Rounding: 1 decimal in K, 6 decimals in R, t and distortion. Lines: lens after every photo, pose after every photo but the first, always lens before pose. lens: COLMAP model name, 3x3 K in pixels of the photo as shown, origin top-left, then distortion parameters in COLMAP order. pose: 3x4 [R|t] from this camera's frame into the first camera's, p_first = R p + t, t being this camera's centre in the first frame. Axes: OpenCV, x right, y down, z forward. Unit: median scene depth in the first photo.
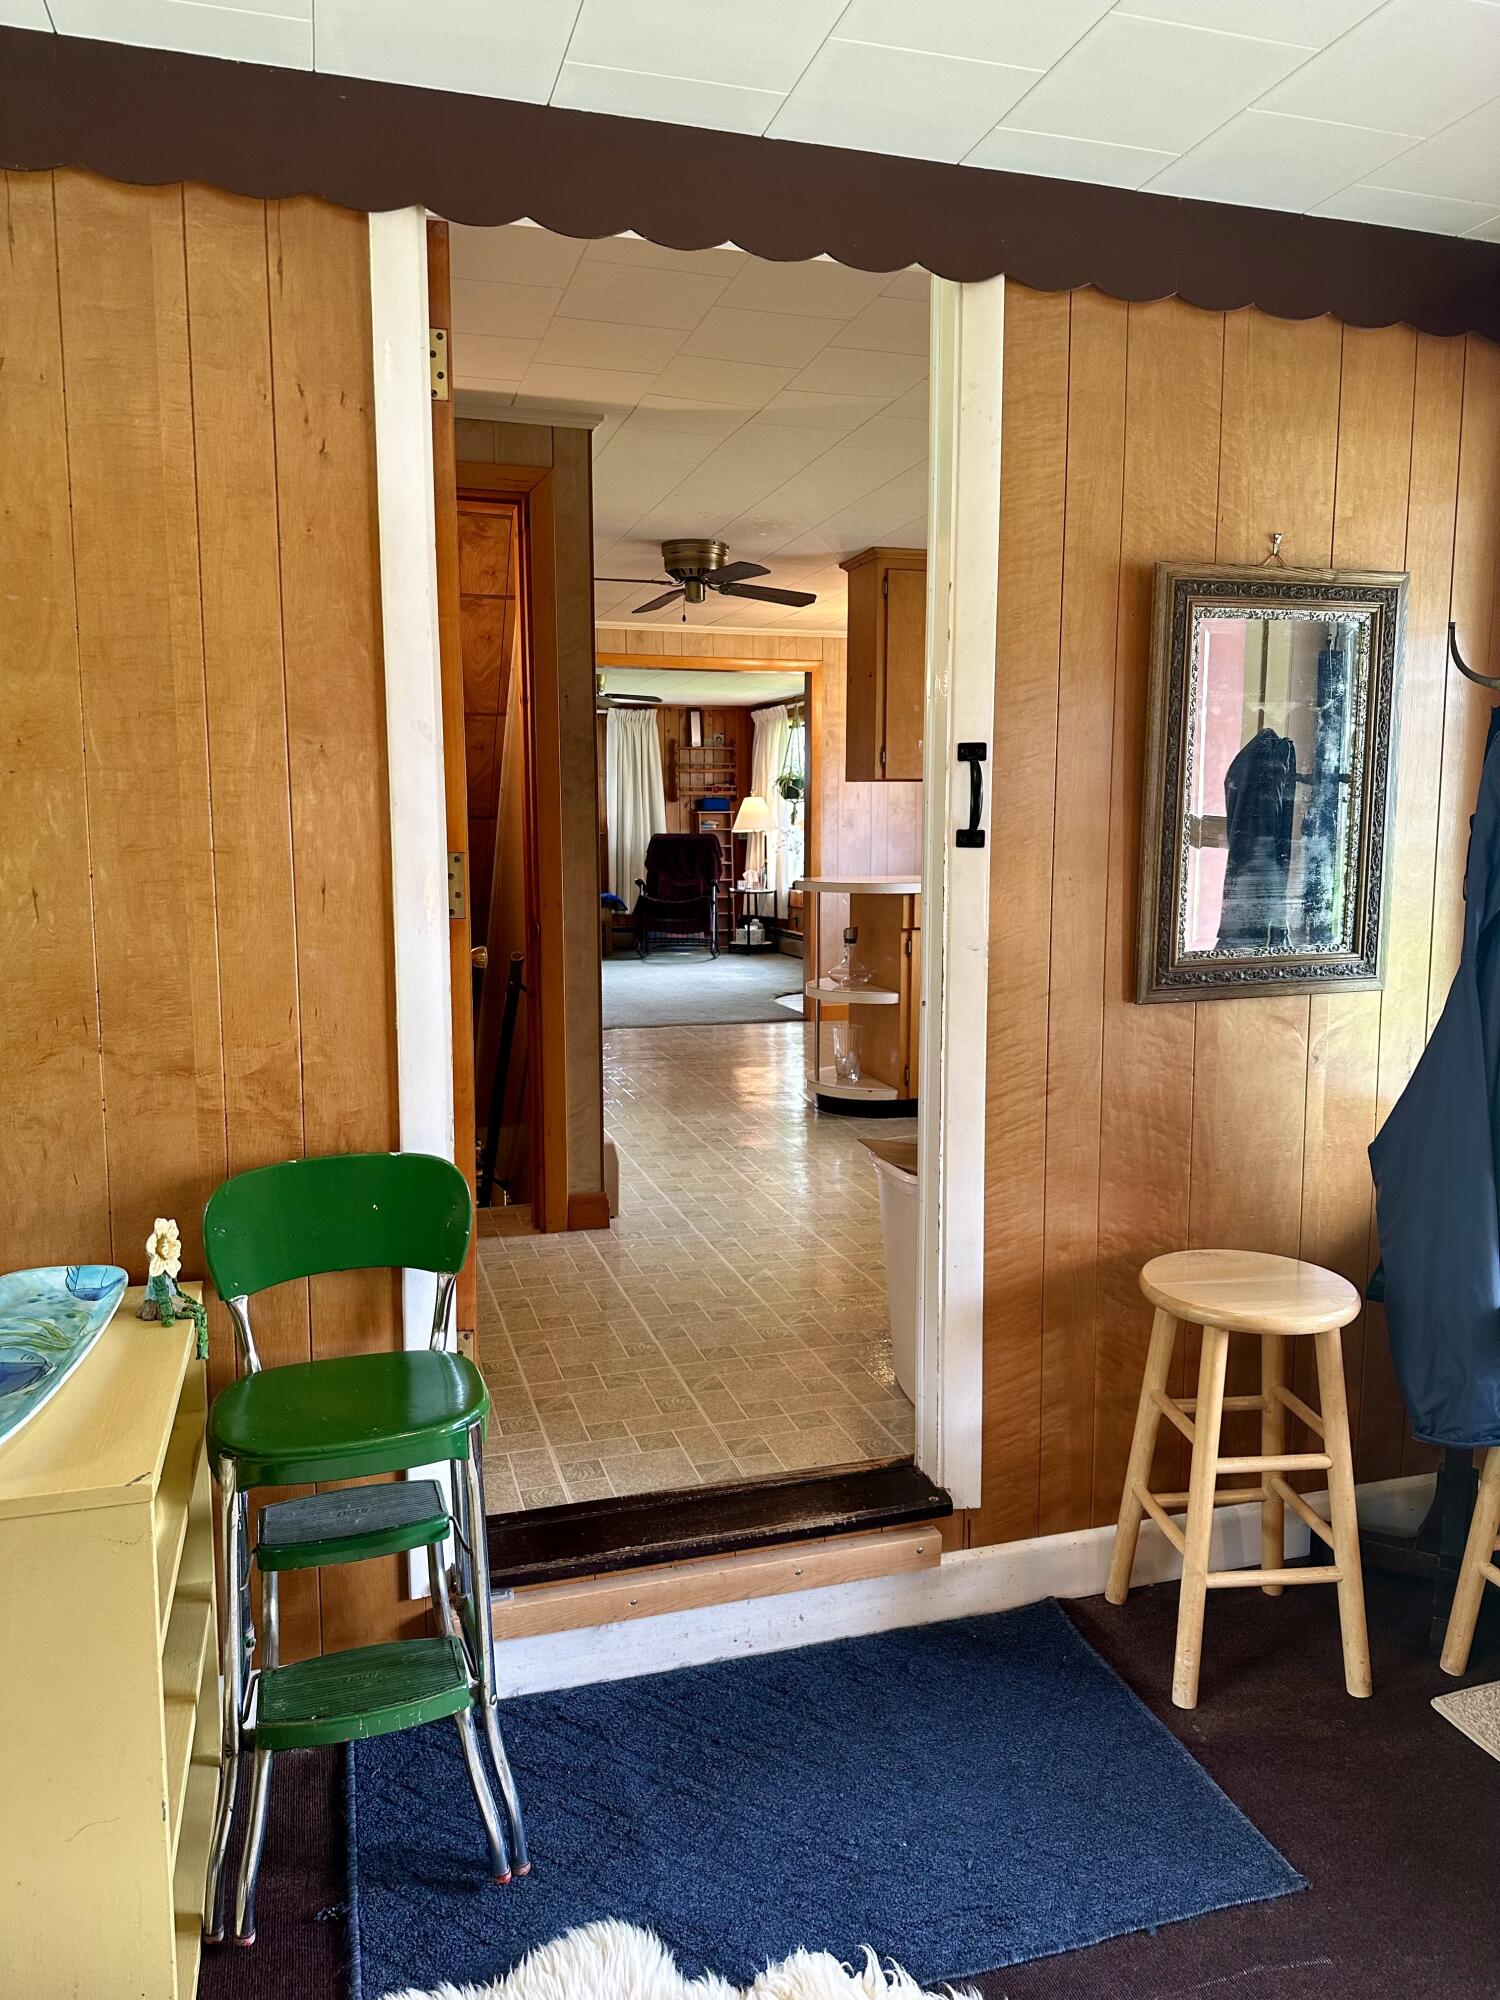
lens RADIAL K [[1389.6, 0, 750.0], [0, 1389.6, 1000.0], [0, 0, 1]] dist [0.079890, -0.125957]
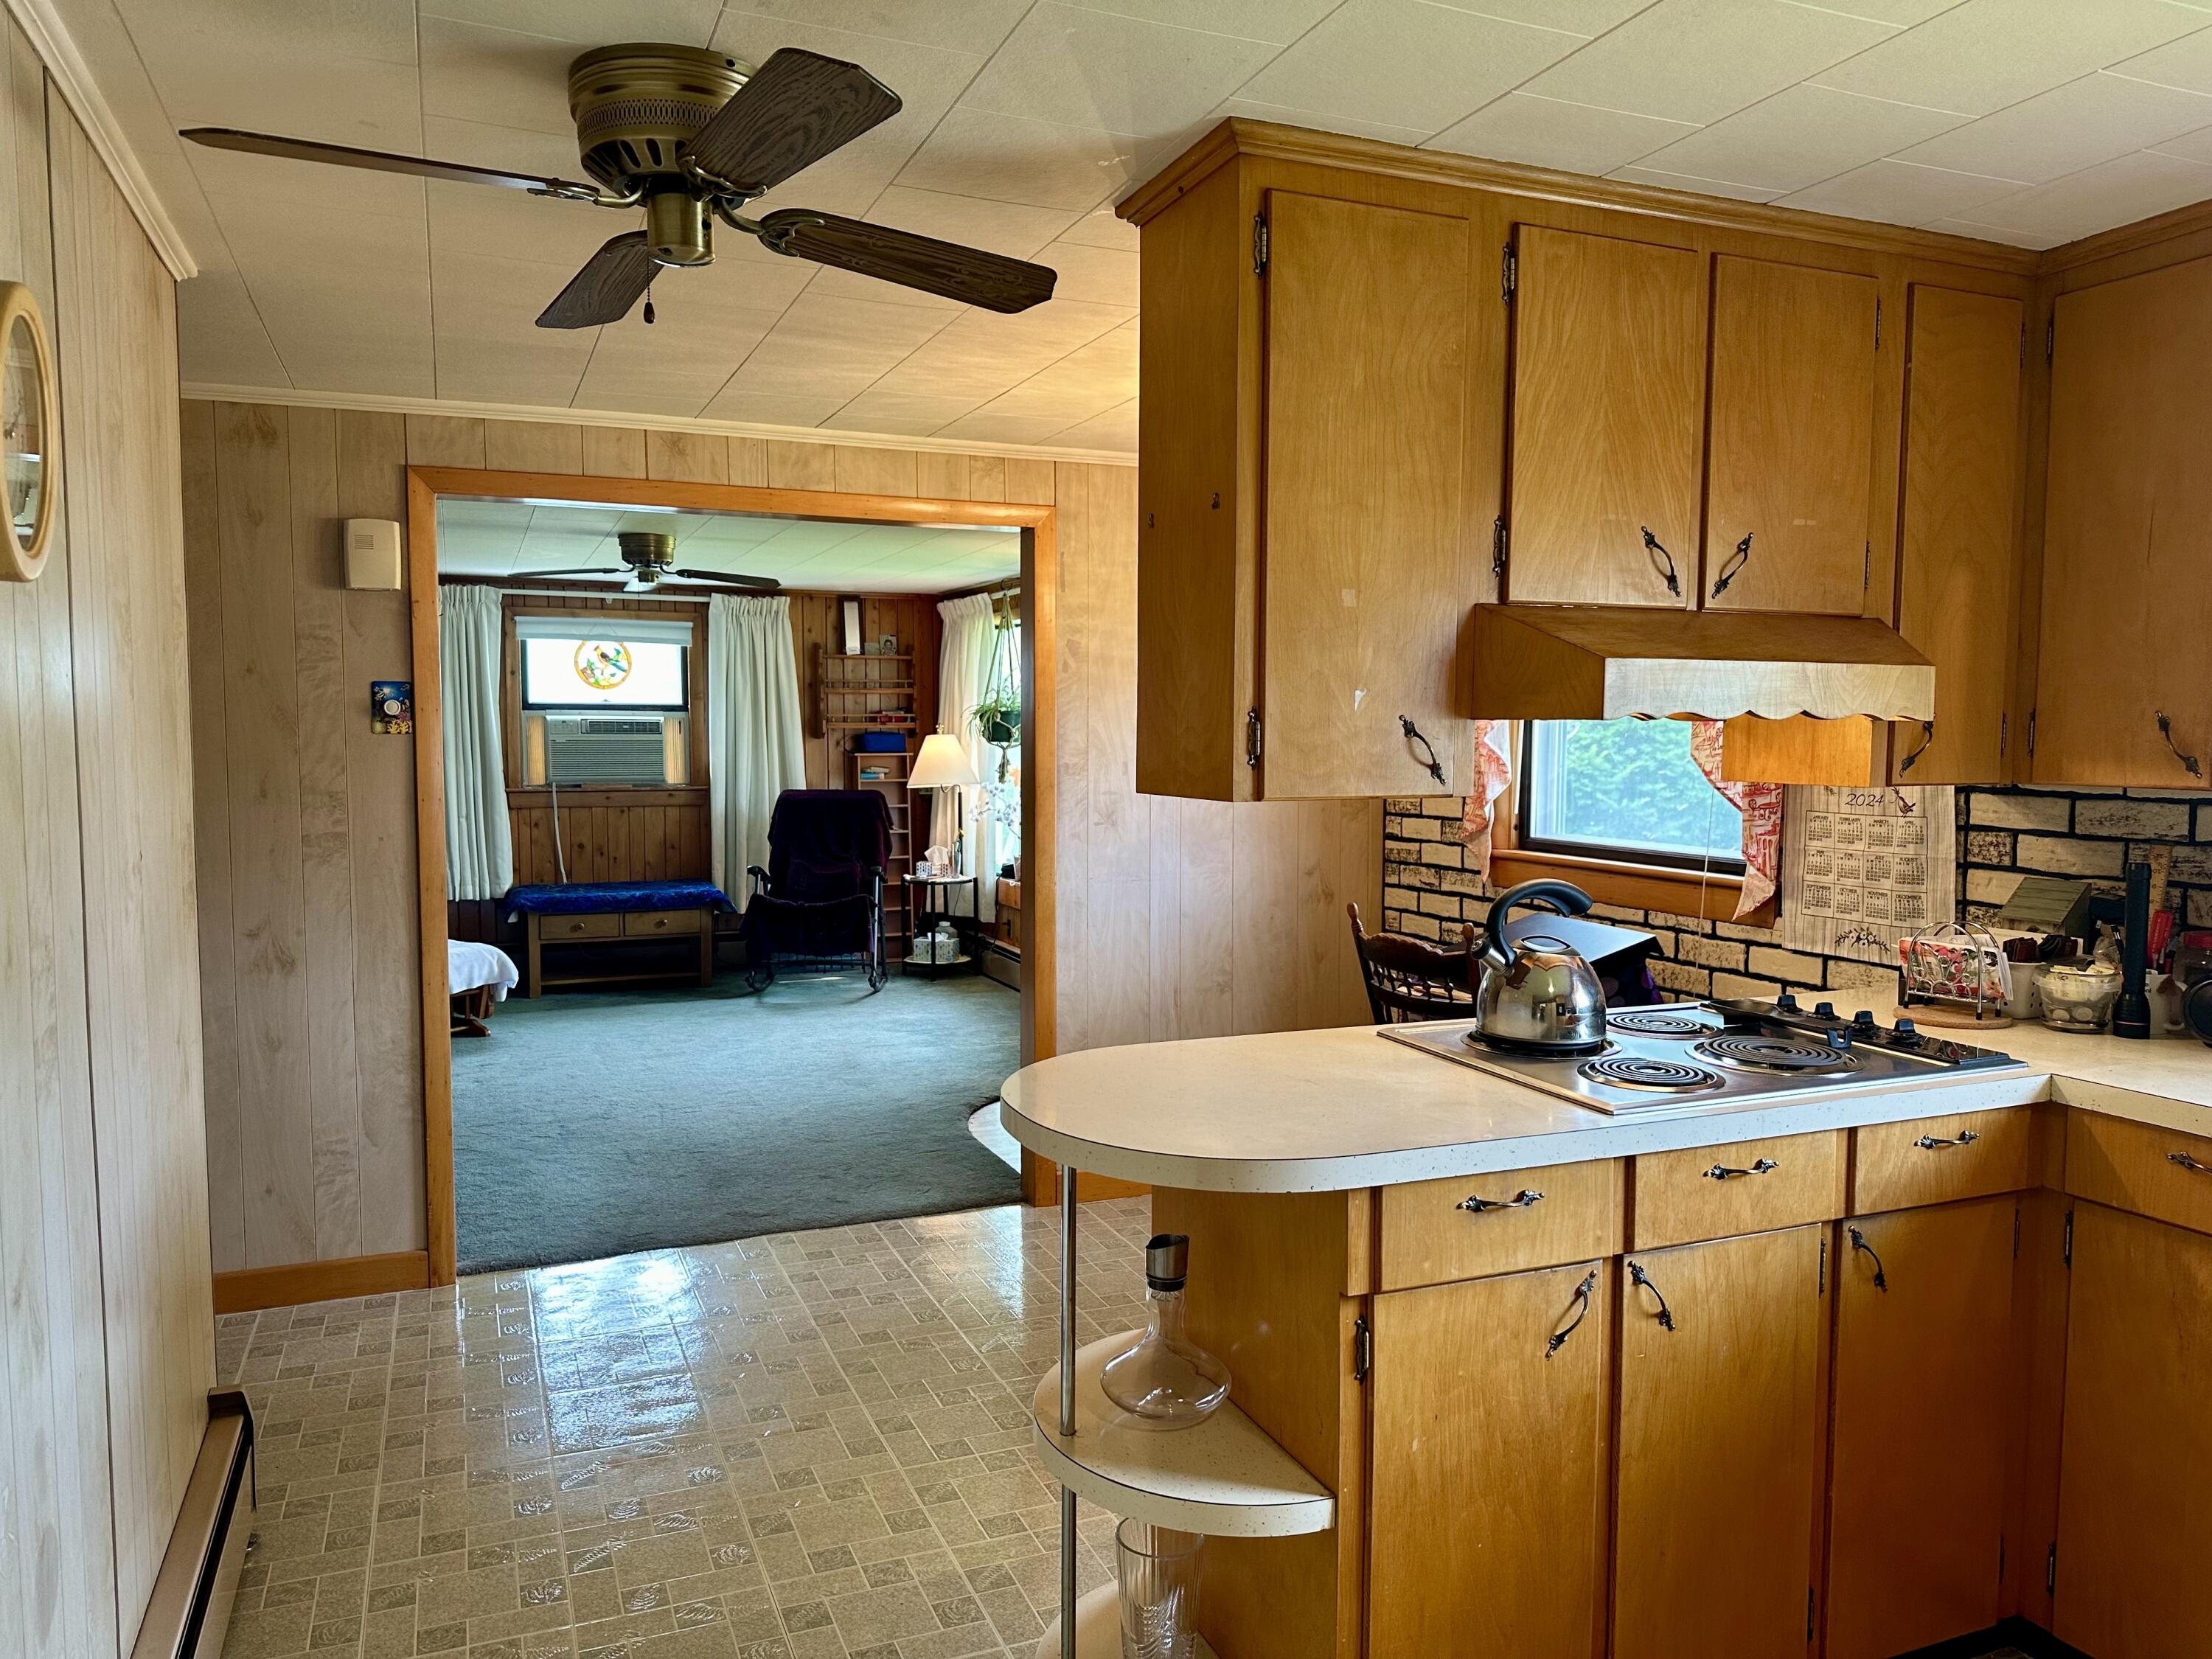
lens RADIAL K [[1536.9, 0, 1100.9], [0, 1536.9, 836.1], [0, 0, 1]] dist [0.079890, -0.125957]
pose [[0.995727, -0.002775, 0.092303, 0.011243], [0.007761, 0.998527, -0.053700, -0.064941], [-0.092018, 0.054187, 0.994282, 0.313100]]
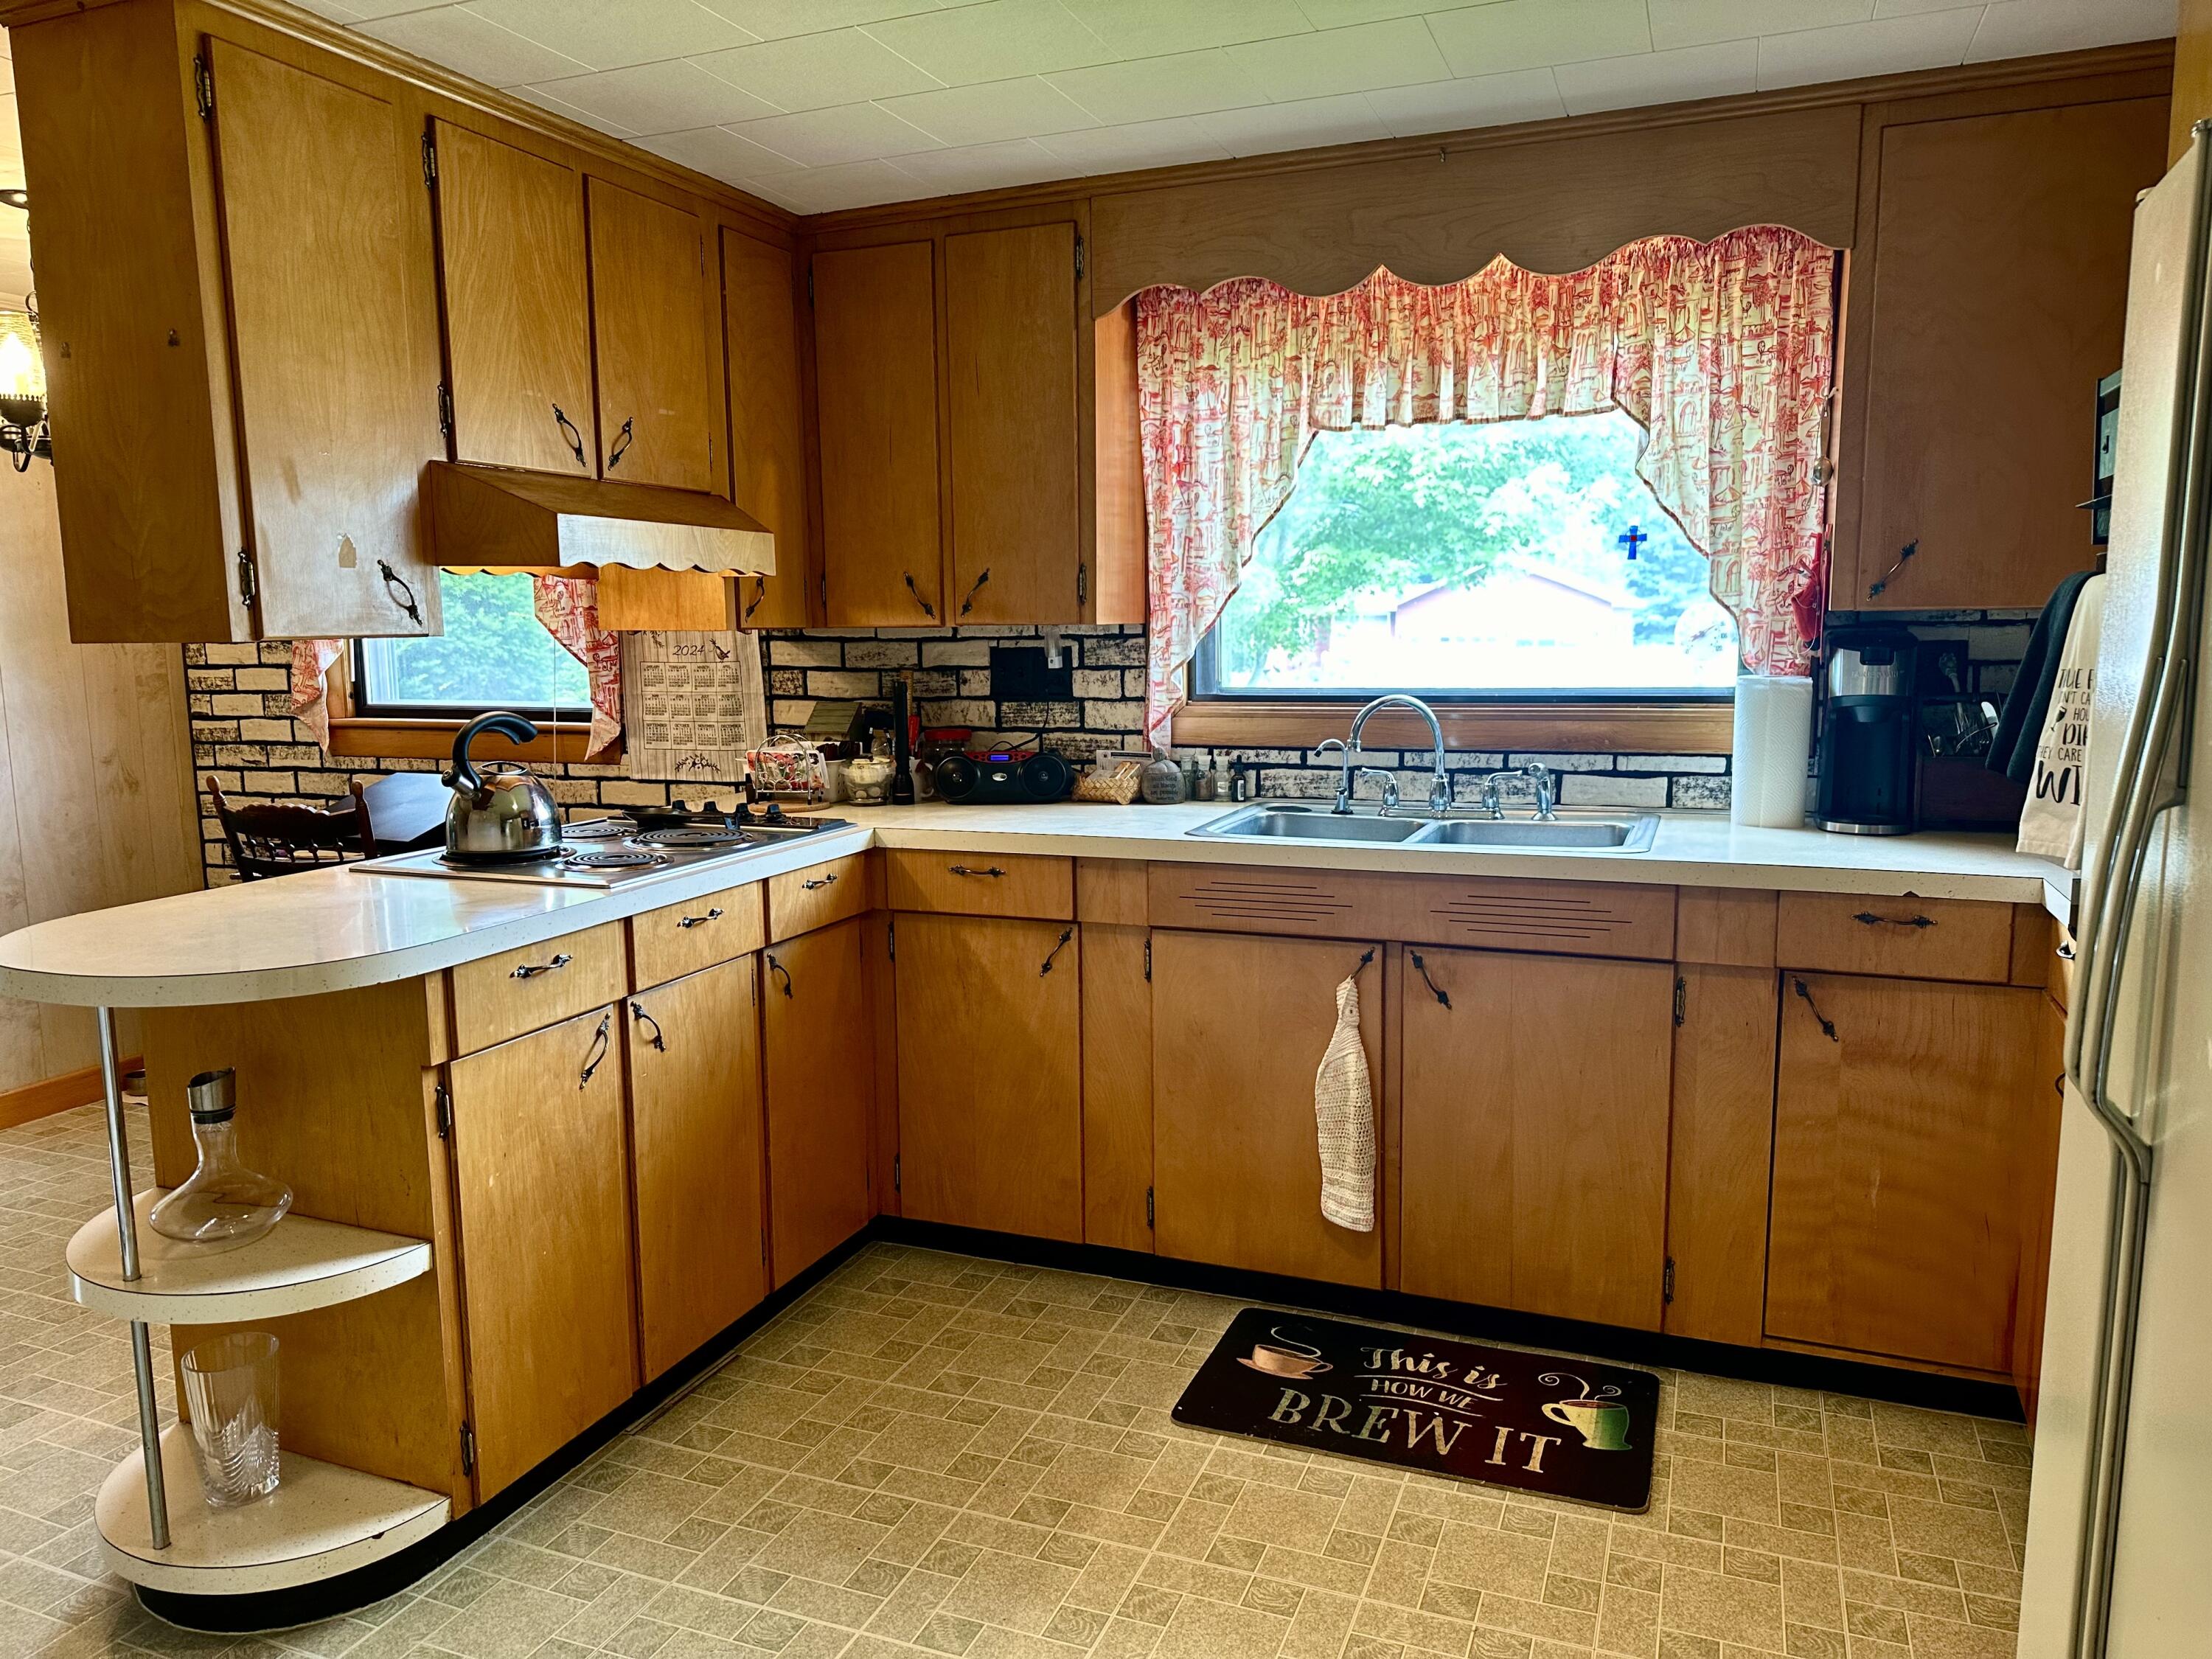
lens RADIAL K [[1536.9, 0, 1100.9], [0, 1536.9, 836.1], [0, 0, 1]] dist [0.079890, -0.125957]
pose [[0.627835, -0.115265, 0.769764, -0.038885], [0.107642, 0.992329, 0.060797, -0.055172], [-0.770867, 0.044688, 0.635426, 0.292568]]
